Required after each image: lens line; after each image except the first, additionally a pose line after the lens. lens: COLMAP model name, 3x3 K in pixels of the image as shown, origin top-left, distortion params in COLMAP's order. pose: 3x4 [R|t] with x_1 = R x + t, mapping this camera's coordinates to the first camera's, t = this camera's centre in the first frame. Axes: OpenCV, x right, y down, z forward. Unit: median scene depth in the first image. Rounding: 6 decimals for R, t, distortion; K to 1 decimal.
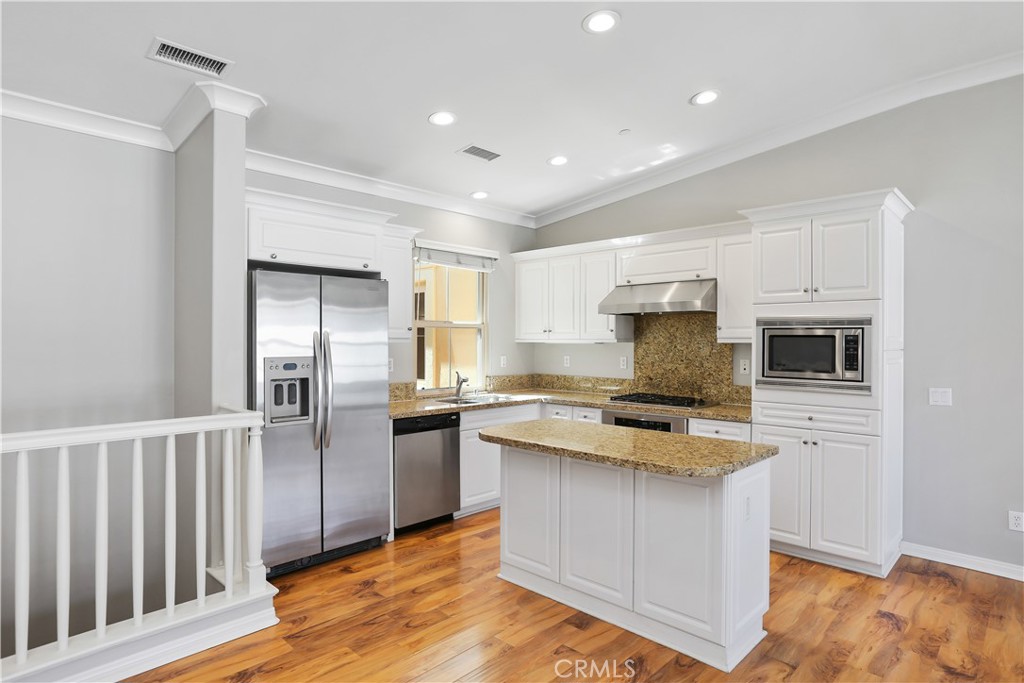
lens RADIAL K [[568.2, 0, 514.7], [0, 568.2, 337.9], [0, 0, 1]] dist [-0.050328, 0.034649]
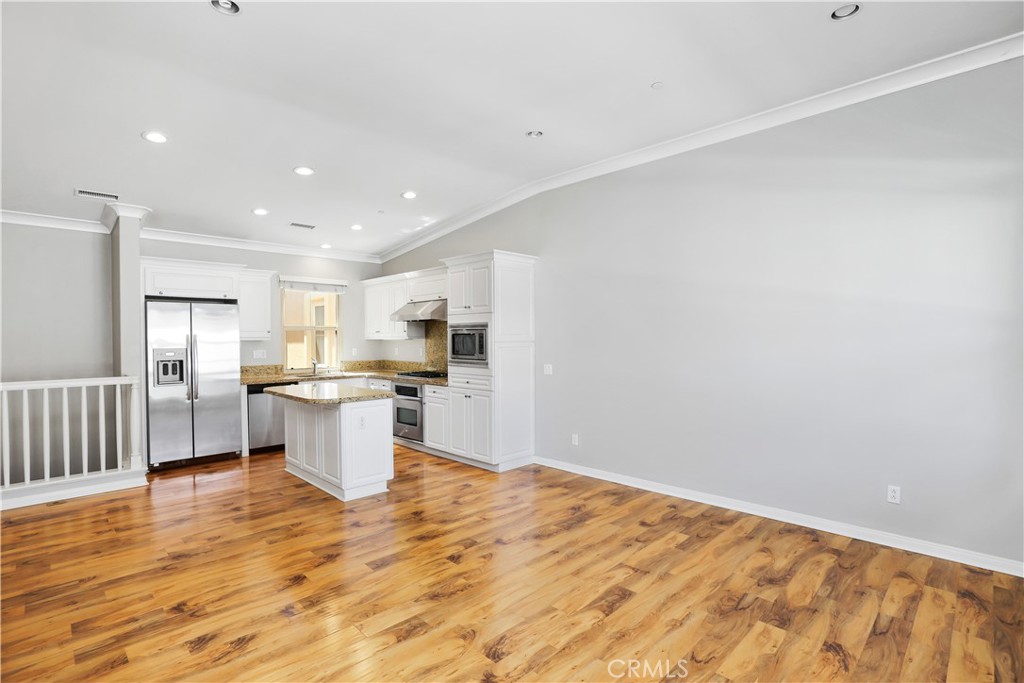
lens RADIAL K [[490.3, 0, 511.5], [0, 490.3, 343.8], [0, 0, 1]] dist [-0.046356, 0.019275]
pose [[0.999596, -0.008101, -0.027256, 0.720400], [0.008552, 0.999828, 0.016470, 0.002346], [0.027117, -0.016696, 0.999493, -0.505134]]
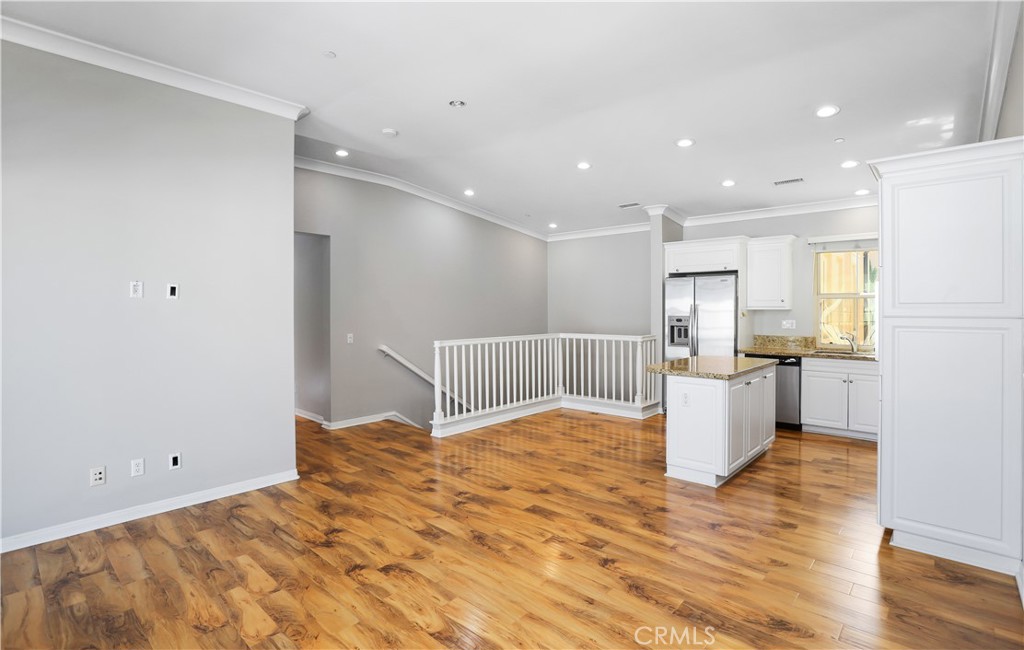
lens RADIAL K [[492.4, 0, 514.8], [0, 492.4, 307.7], [0, 0, 1]] dist [-0.036205, 0.000716]
pose [[0.025927, -0.003285, -0.999658, 1.456434], [0.006945, 0.999971, -0.003106, 0.002877], [0.999640, -0.006862, 0.025949, 0.295231]]
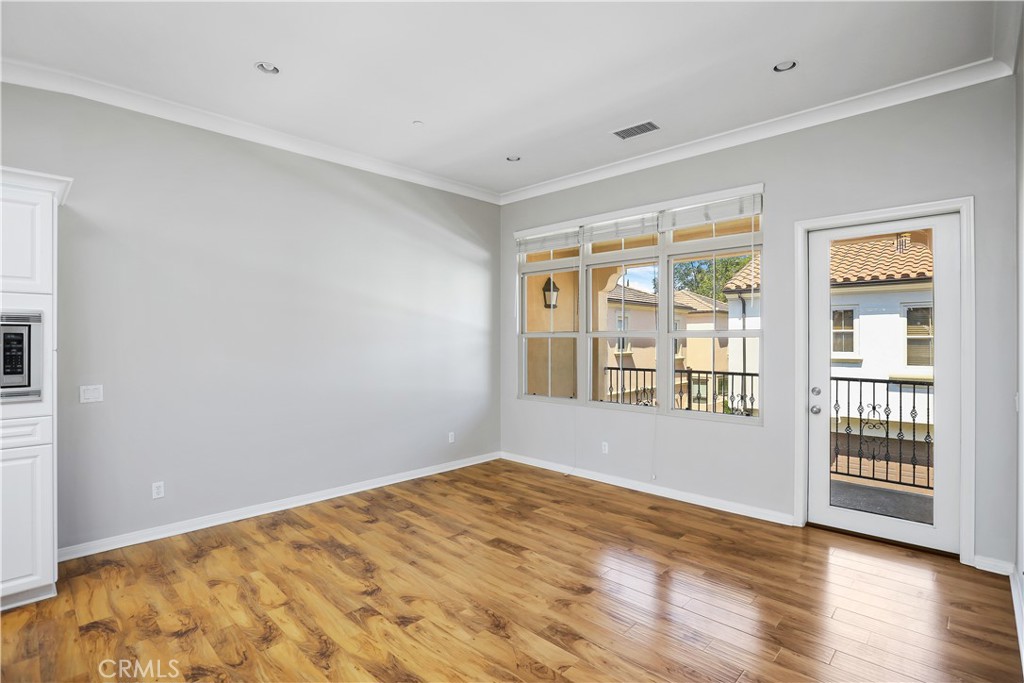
lens RADIAL K [[490.3, 0, 511.5], [0, 490.3, 343.8], [0, 0, 1]] dist [-0.046356, 0.019275]
pose [[0.008289, -0.007981, 0.999934, -0.117768], [-0.004854, 0.999956, 0.008021, 0.001553], [-0.999954, -0.004920, 0.008250, 0.228672]]
